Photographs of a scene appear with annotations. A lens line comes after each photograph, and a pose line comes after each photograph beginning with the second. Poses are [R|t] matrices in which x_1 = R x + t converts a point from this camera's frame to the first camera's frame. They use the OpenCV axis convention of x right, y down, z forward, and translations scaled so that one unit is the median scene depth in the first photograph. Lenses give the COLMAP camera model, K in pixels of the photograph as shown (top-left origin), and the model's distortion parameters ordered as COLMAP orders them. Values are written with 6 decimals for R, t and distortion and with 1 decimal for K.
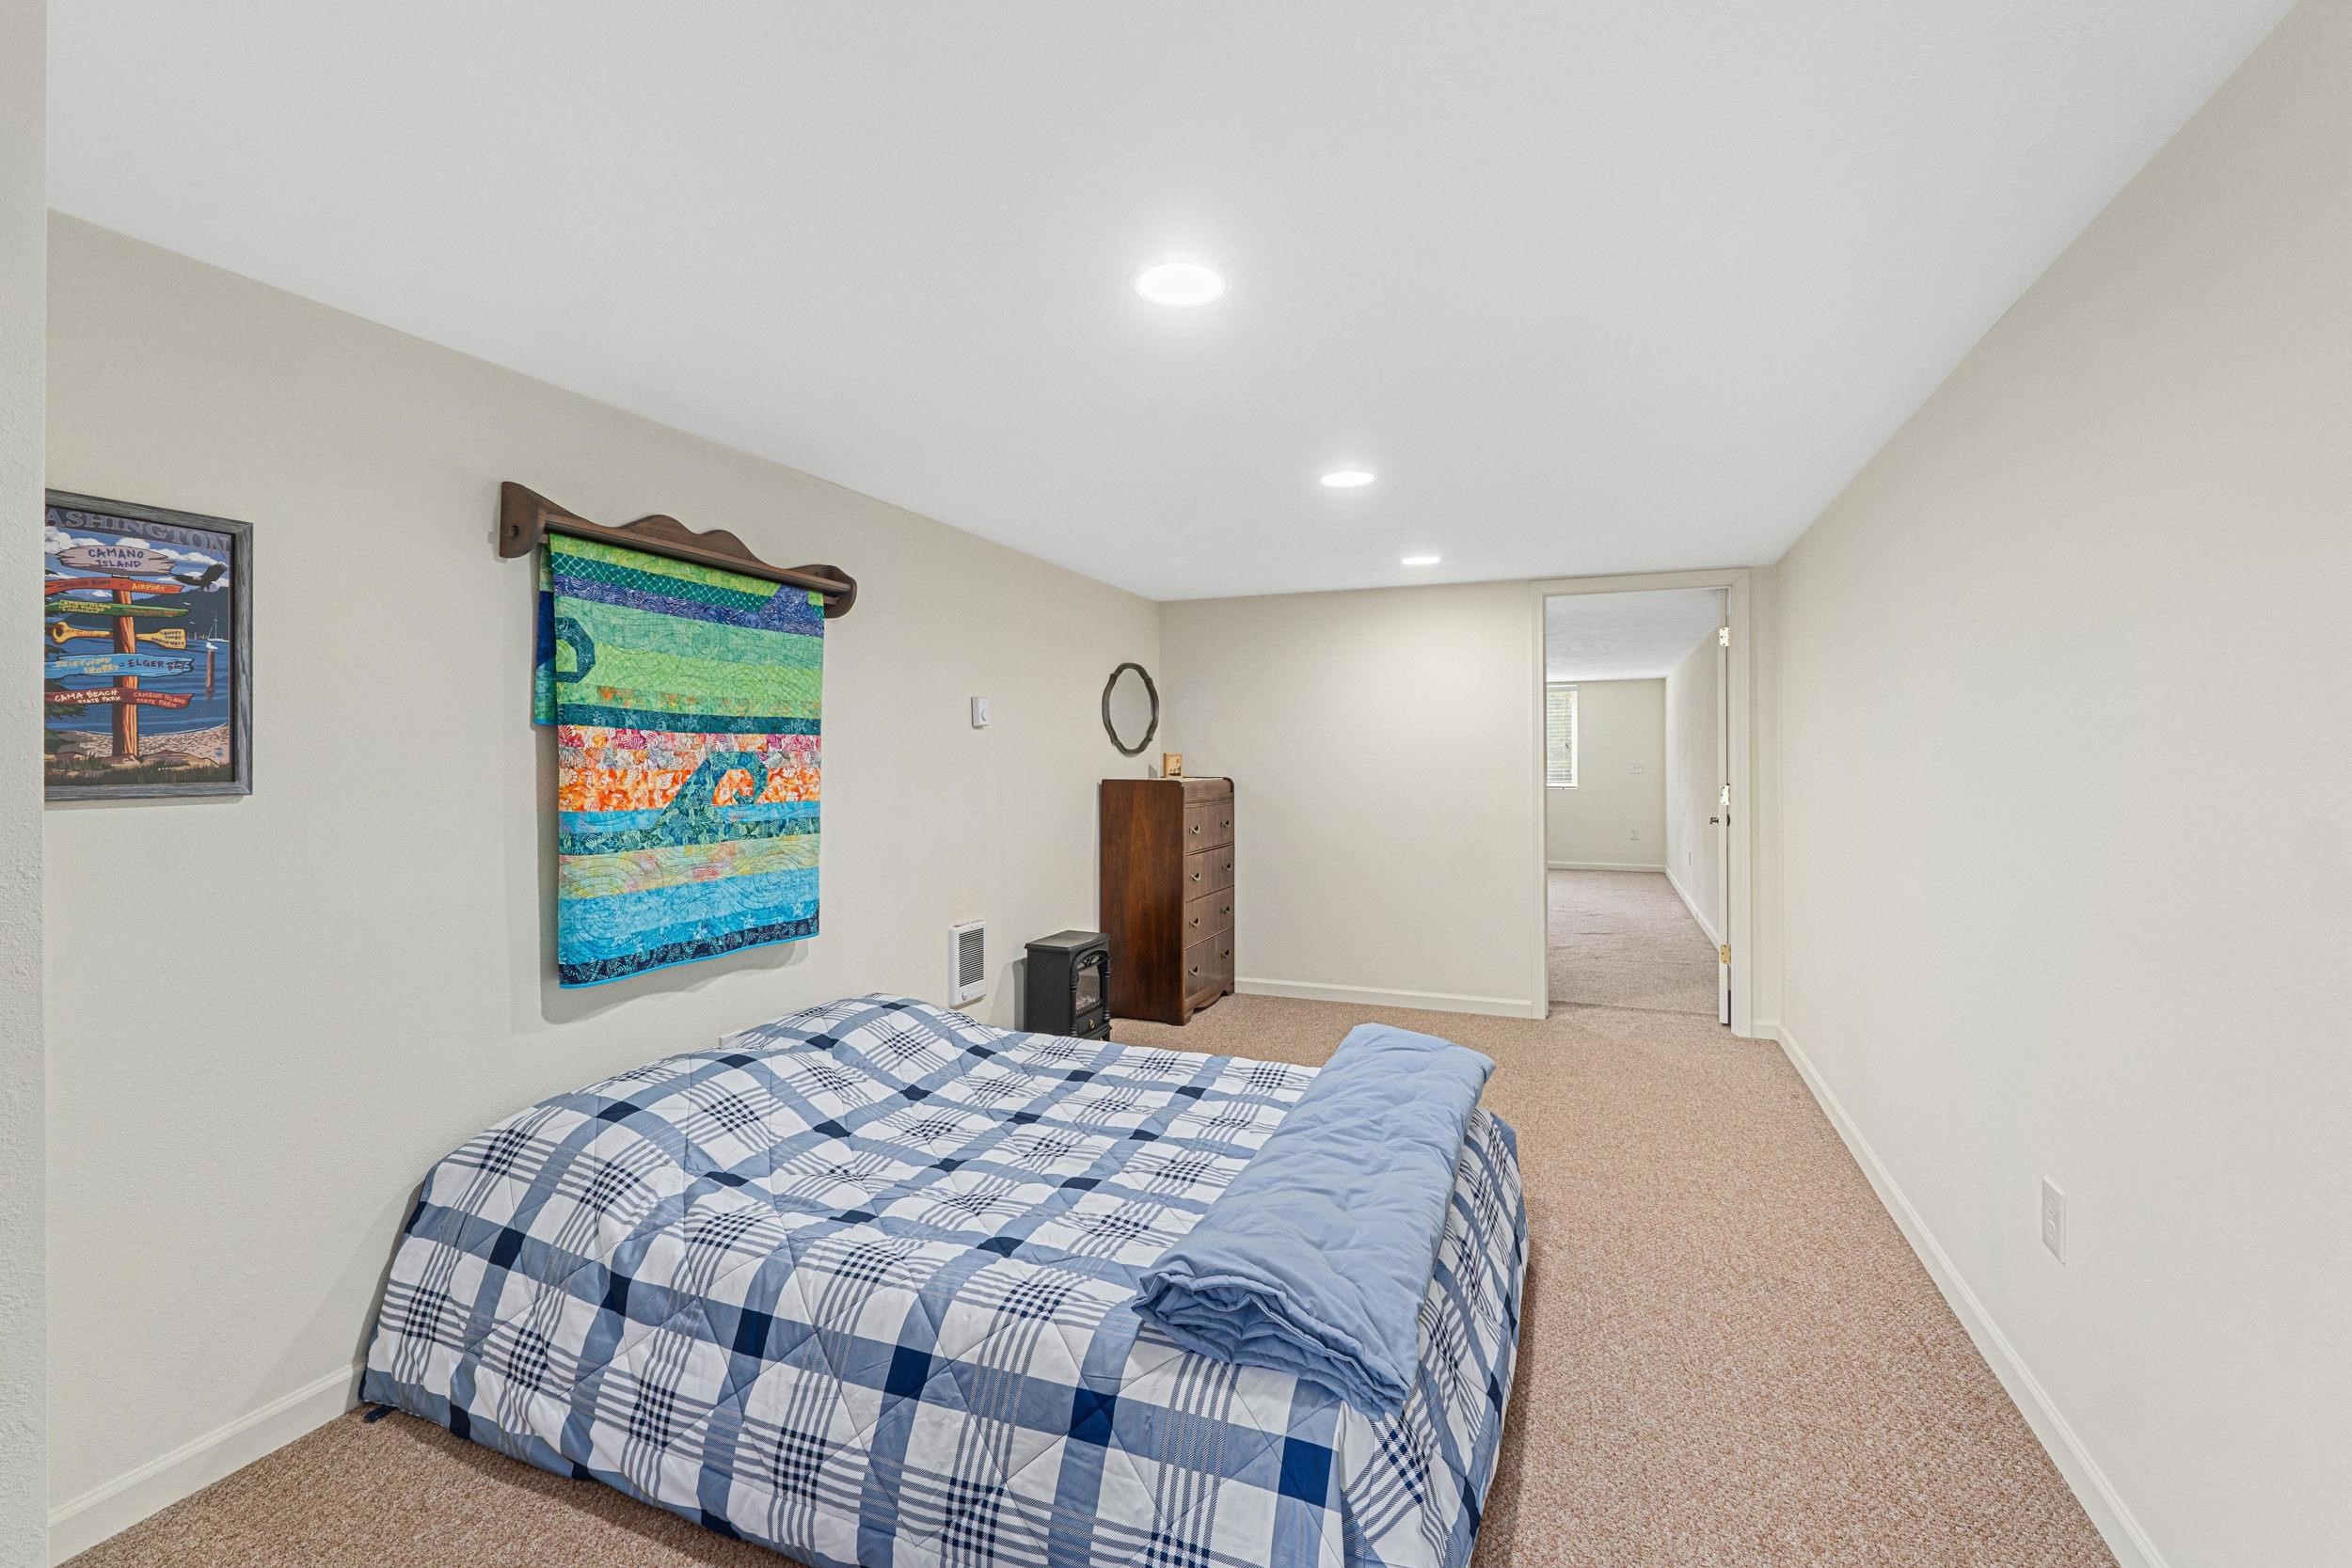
lens RADIAL K [[988.6, 0, 1169.4], [0, 988.6, 786.0], [0, 0, 1]] dist [-0.008038, 0.000084]
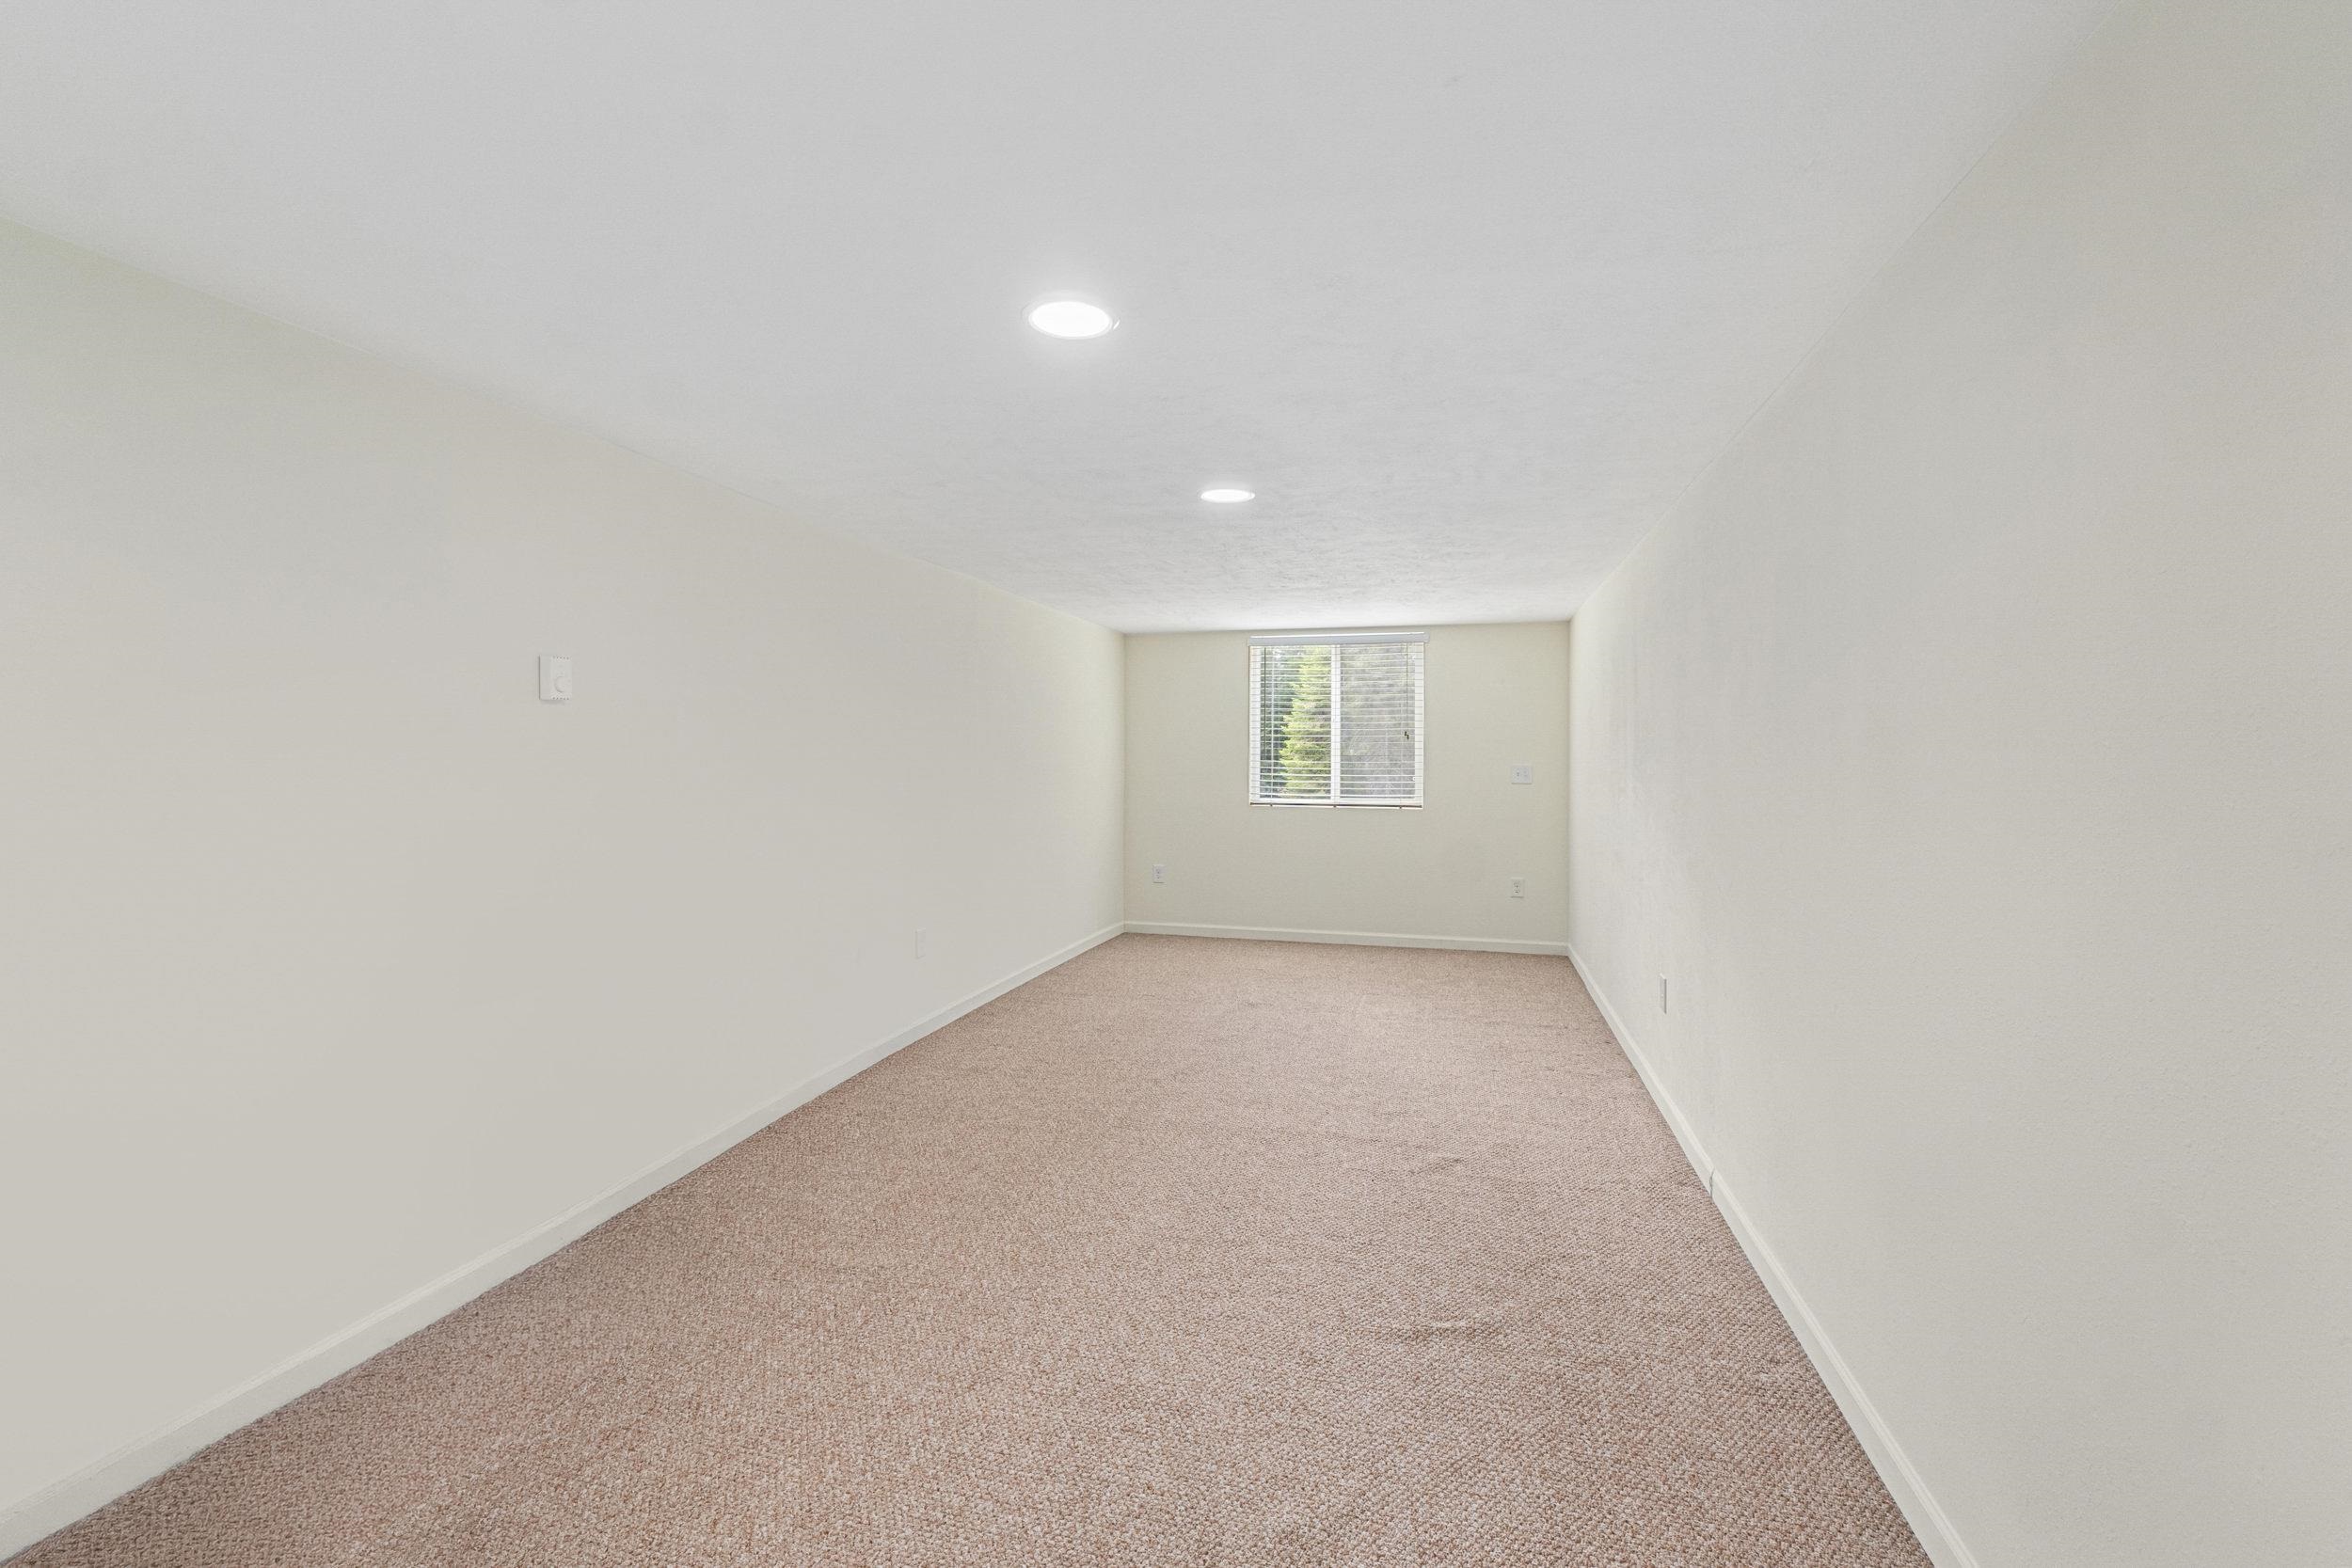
lens RADIAL K [[988.6, 0, 1169.4], [0, 988.6, 786.0], [0, 0, 1]] dist [-0.008038, 0.000084]
pose [[0.990117, 0.006049, 0.140114, 0.162986], [-0.006640, 0.999971, 0.003749, -0.012345], [-0.140087, -0.004642, 0.990128, 0.393942]]
